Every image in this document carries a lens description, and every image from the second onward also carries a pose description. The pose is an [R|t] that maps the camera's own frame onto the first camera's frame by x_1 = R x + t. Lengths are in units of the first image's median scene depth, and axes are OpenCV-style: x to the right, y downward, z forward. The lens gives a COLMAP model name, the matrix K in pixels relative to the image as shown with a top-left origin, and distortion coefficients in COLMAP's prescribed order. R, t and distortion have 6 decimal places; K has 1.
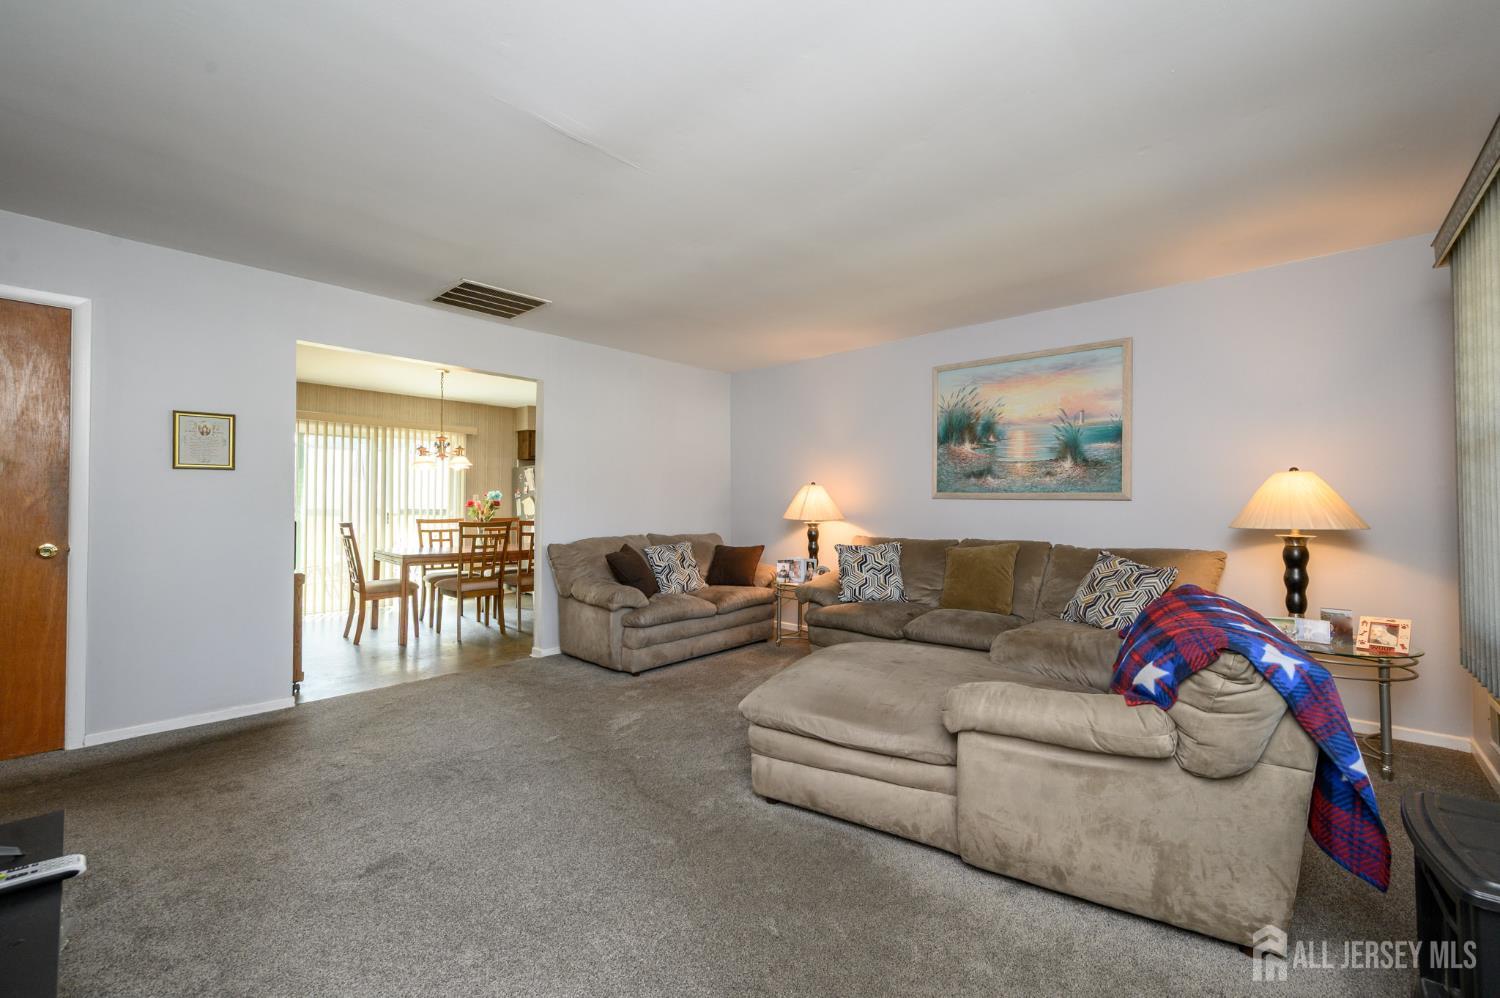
lens RADIAL K [[637.4, 0, 719.2], [0, 637.4, 489.1], [0, 0, 1]] dist [-0.000559, -0.000089]
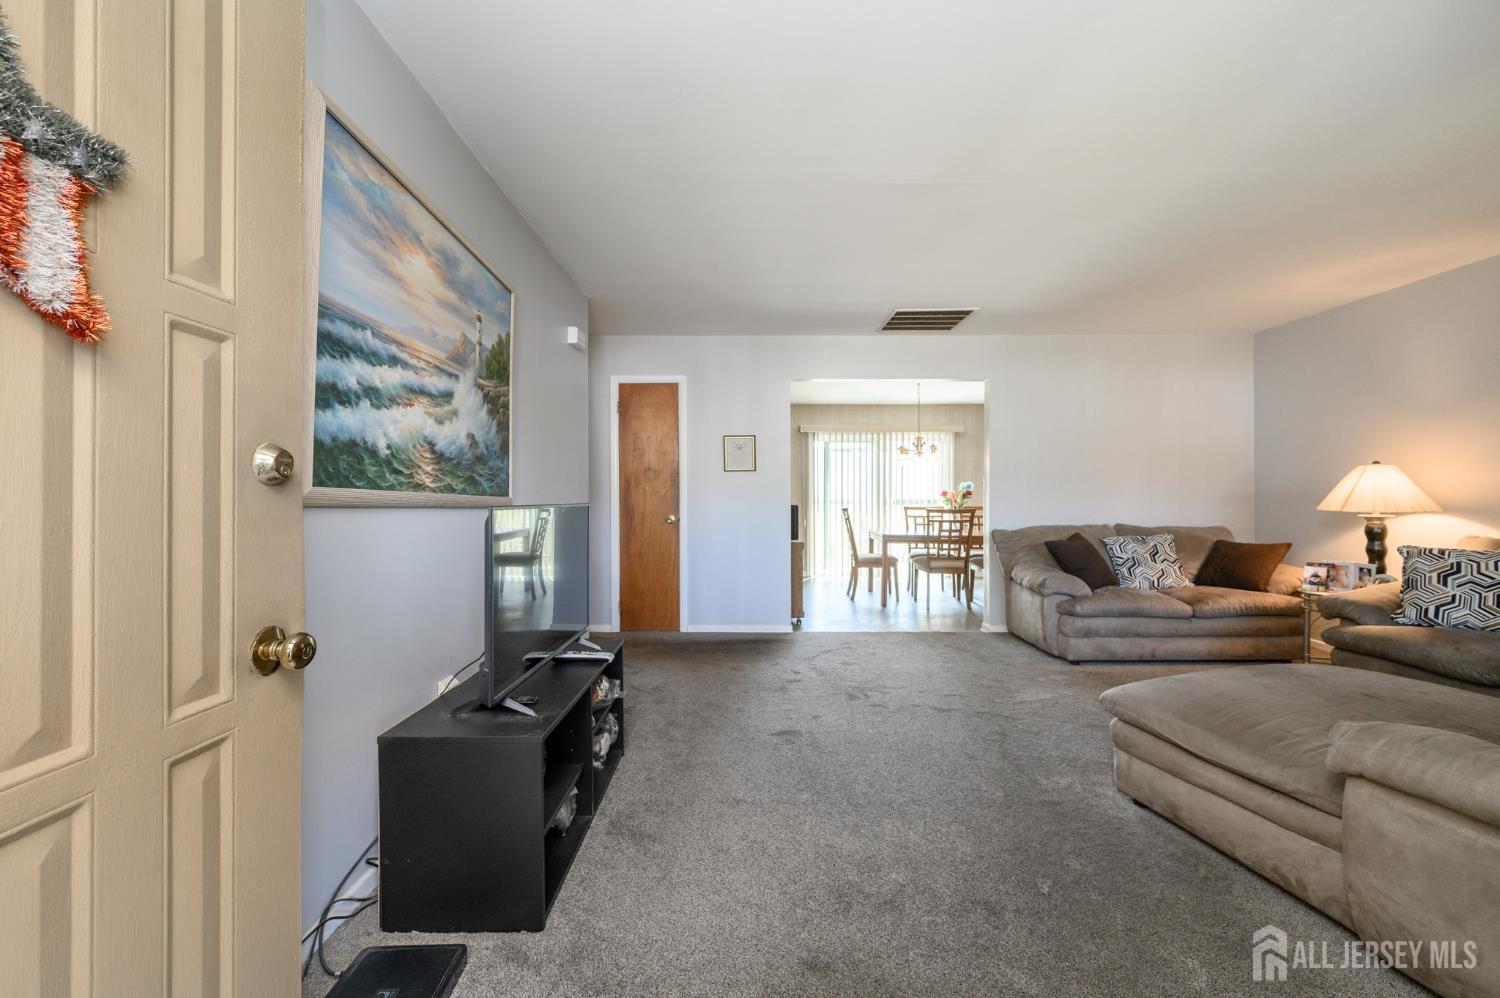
lens RADIAL K [[601.4, 0, 745.3], [0, 601.4, 493.9], [0, 0, 1]] dist [-0.000256, -0.000117]
pose [[0.693821, -0.005749, -0.720124, 0.169318], [0.020190, 0.999730, 0.011471, 0.004941], [0.719864, -0.022498, 0.693750, -0.014357]]
